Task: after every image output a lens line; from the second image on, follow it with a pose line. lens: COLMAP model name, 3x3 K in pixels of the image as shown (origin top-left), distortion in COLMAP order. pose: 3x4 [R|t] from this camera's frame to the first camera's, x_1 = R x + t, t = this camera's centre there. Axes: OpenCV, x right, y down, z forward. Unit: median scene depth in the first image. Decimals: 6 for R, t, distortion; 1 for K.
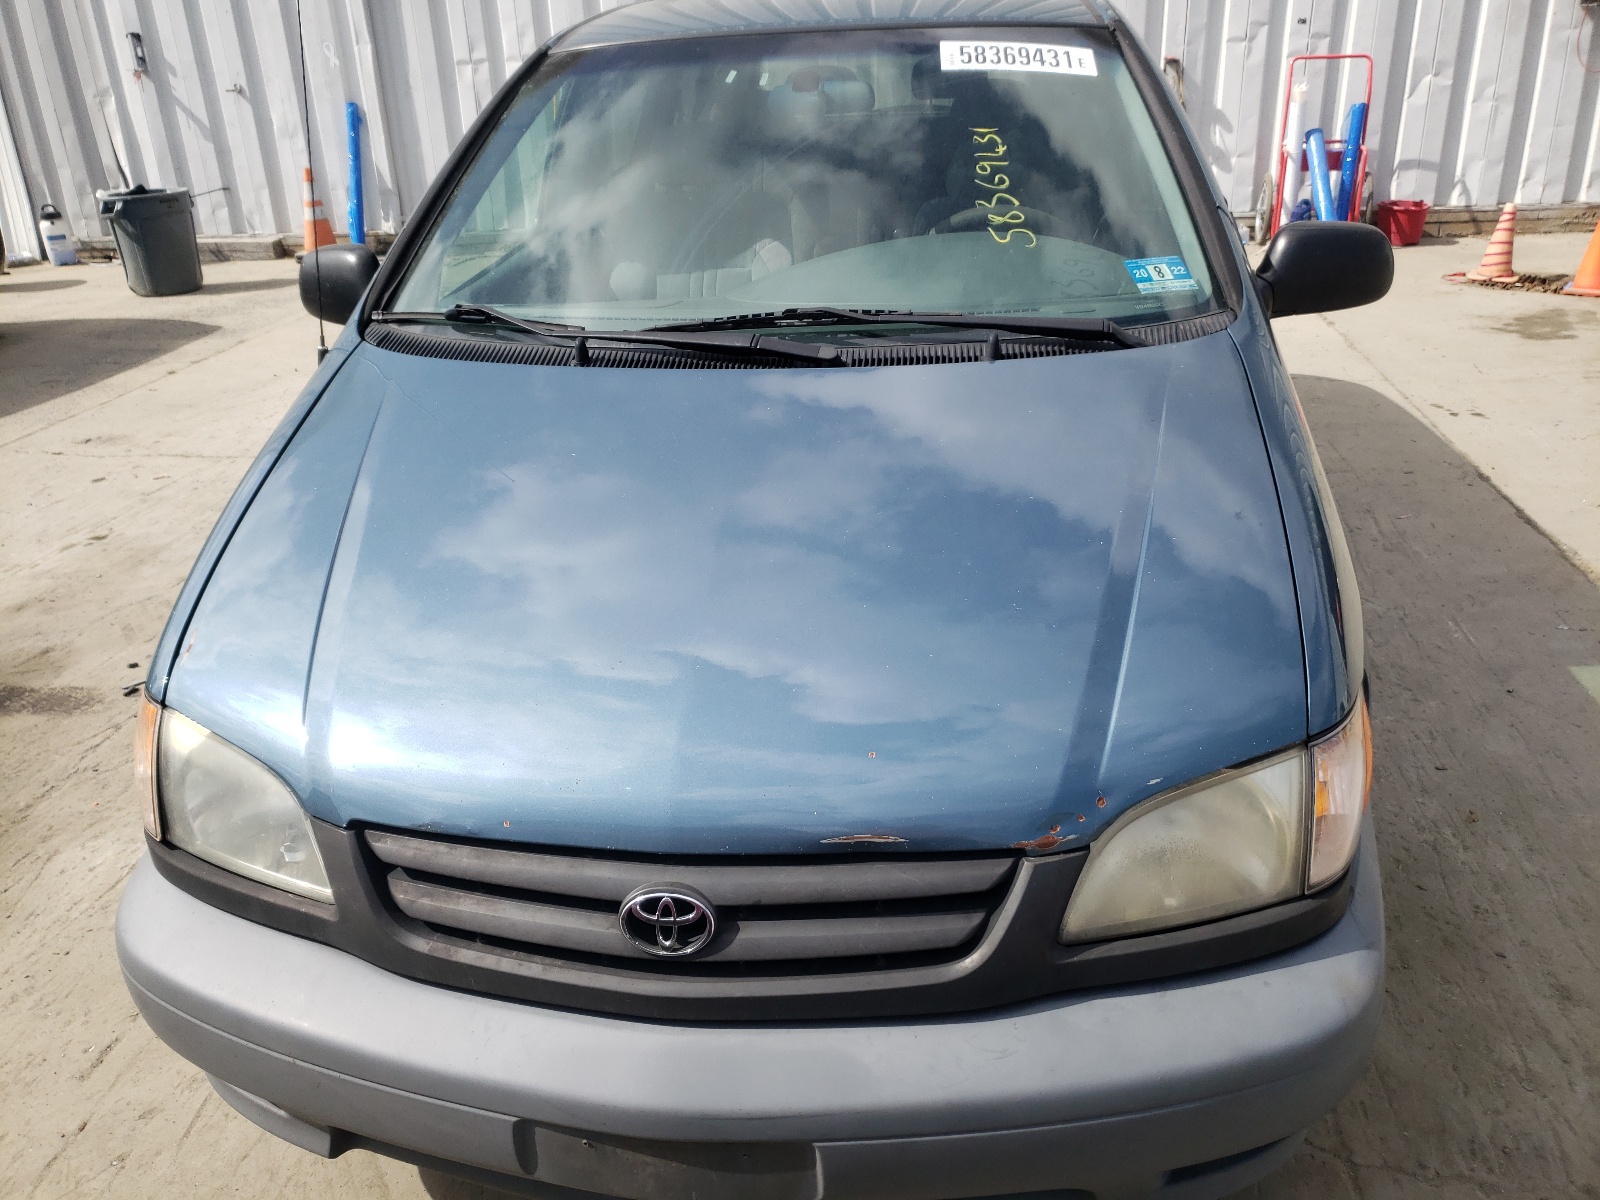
lens RADIAL K [[1212.0, 0, 800.0], [0, 1212.0, 600.0], [0, 0, 1]] dist [-0.009940, -0.004429]
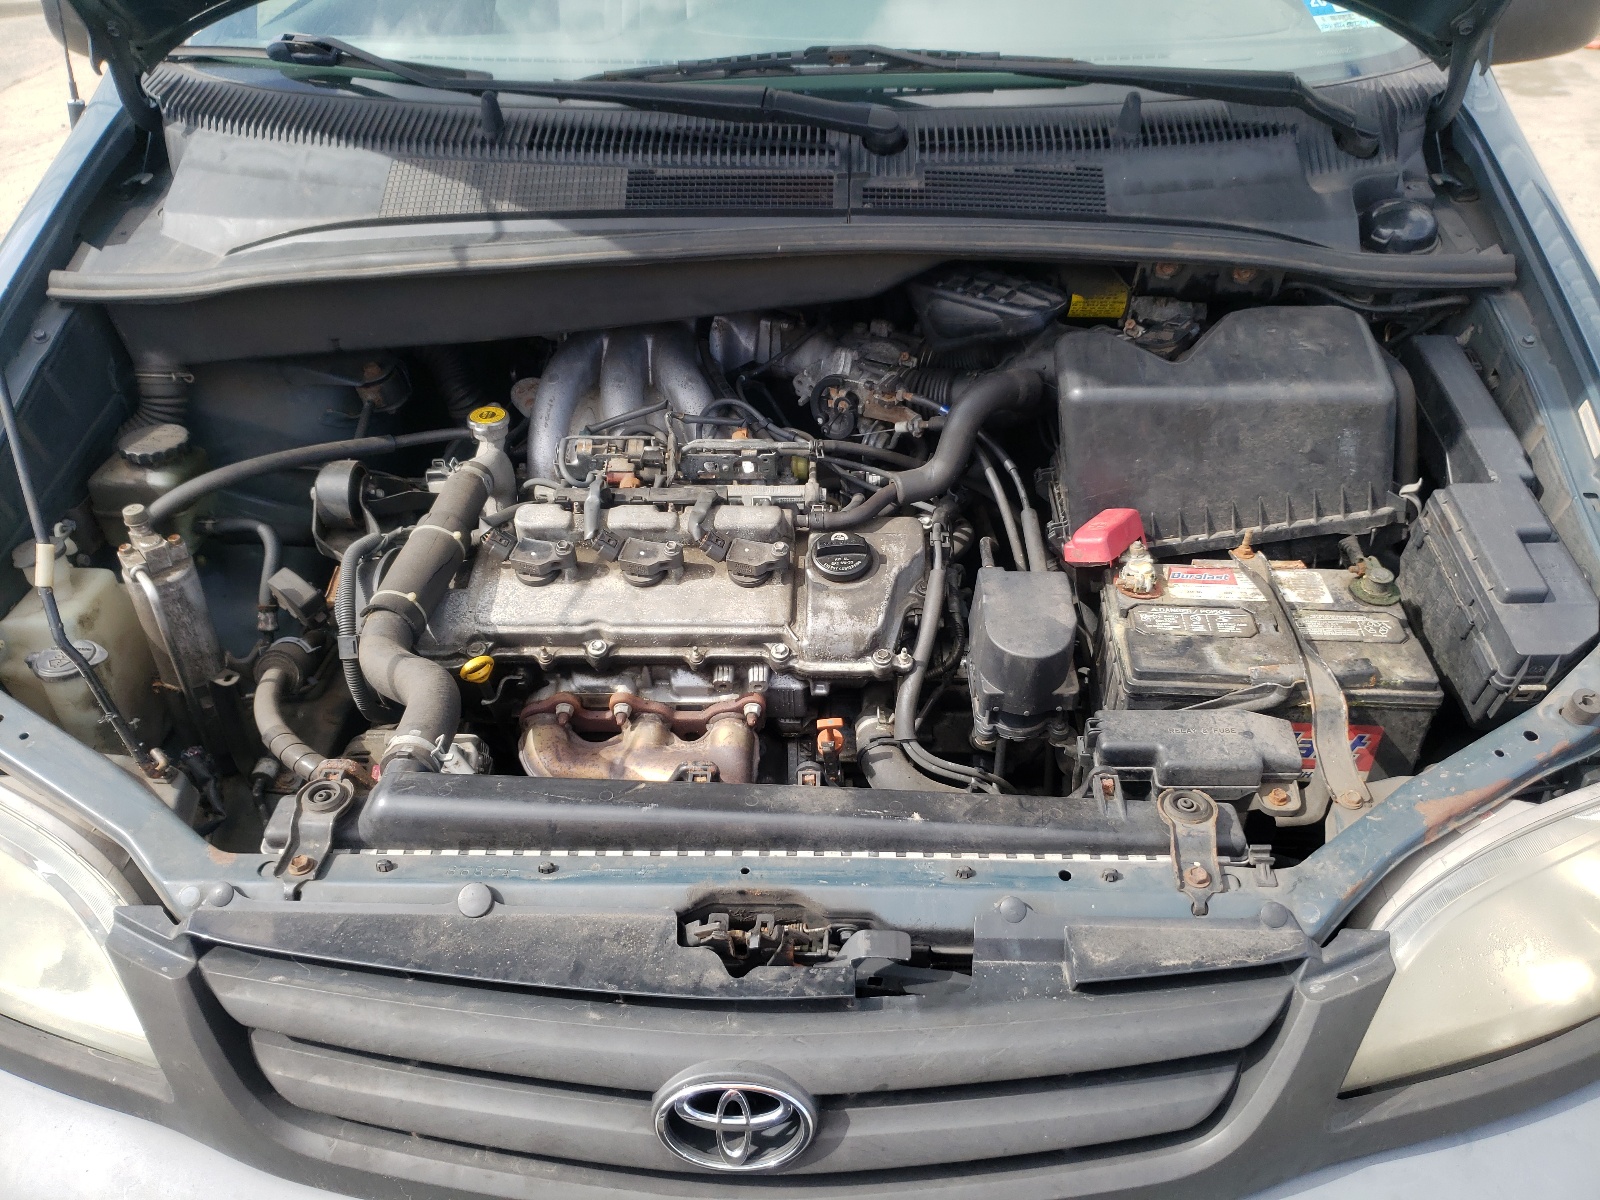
lens RADIAL K [[1234.6, 0, 800.0], [0, 1234.6, 600.0], [0, 0, 1]] dist [-0.101640, 0.125331]
pose [[0.994950, -0.028810, 0.096148, -0.121158], [0.010169, 0.981924, 0.189003, -0.100088], [-0.099856, -0.187070, 0.977258, 0.427526]]
